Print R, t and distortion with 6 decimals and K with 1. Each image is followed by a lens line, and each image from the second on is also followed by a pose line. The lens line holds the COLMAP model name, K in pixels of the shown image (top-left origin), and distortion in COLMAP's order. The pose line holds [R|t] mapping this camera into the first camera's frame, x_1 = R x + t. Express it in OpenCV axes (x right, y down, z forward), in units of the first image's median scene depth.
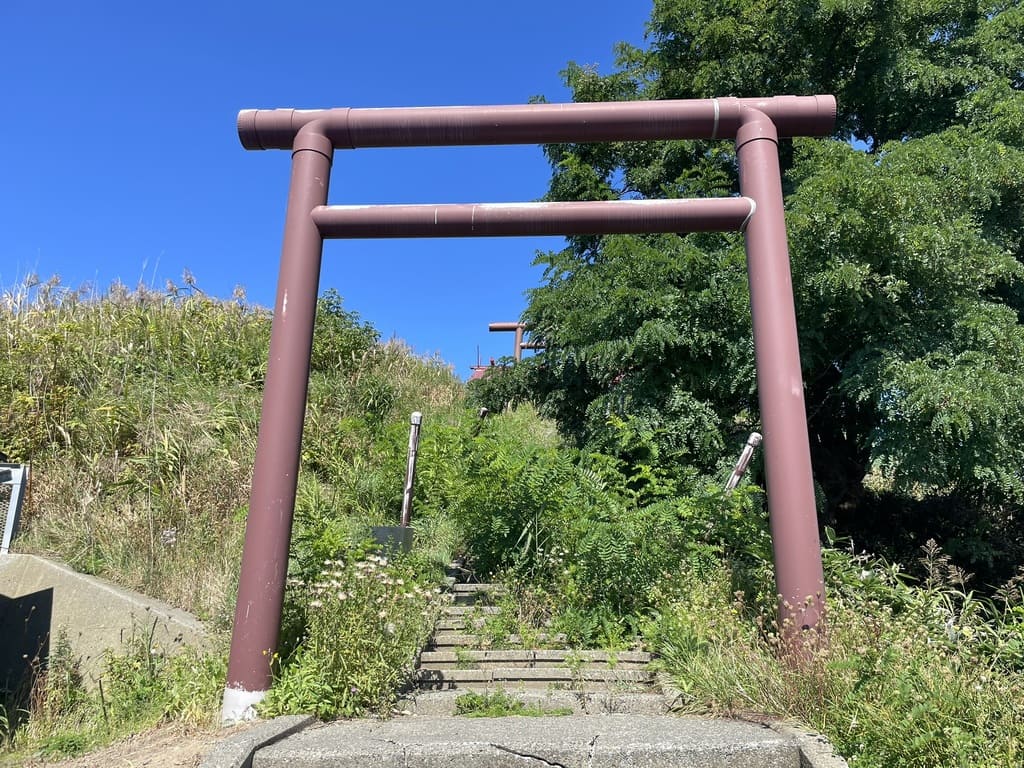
lens RADIAL K [[720.0, 0, 516.9], [0, 720.0, 404.3], [0, 0, 1]] dist [0.086463, -0.116346]
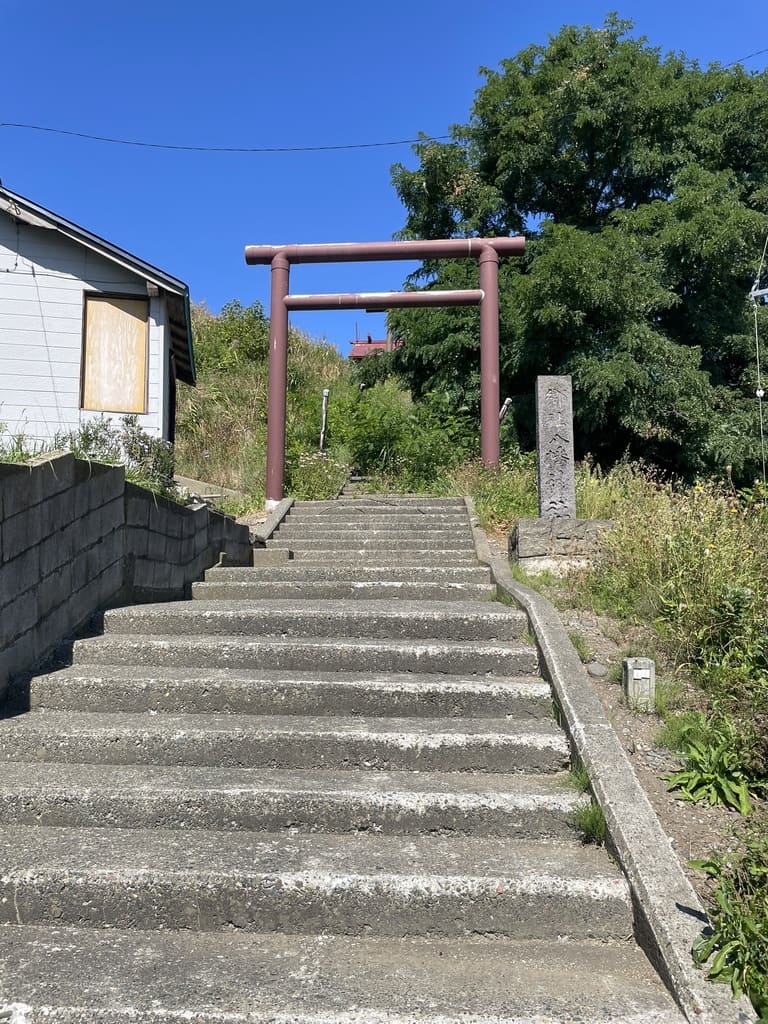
lens RADIAL K [[720.0, 0, 371.0], [0, 720.0, 505.5], [0, 0, 1]] dist [0.086463, -0.116346]
pose [[0.999319, -0.006983, -0.036236, 0.043422], [0.013523, 0.982922, 0.183524, -0.037874], [0.034336, -0.183889, 0.982347, -0.955169]]
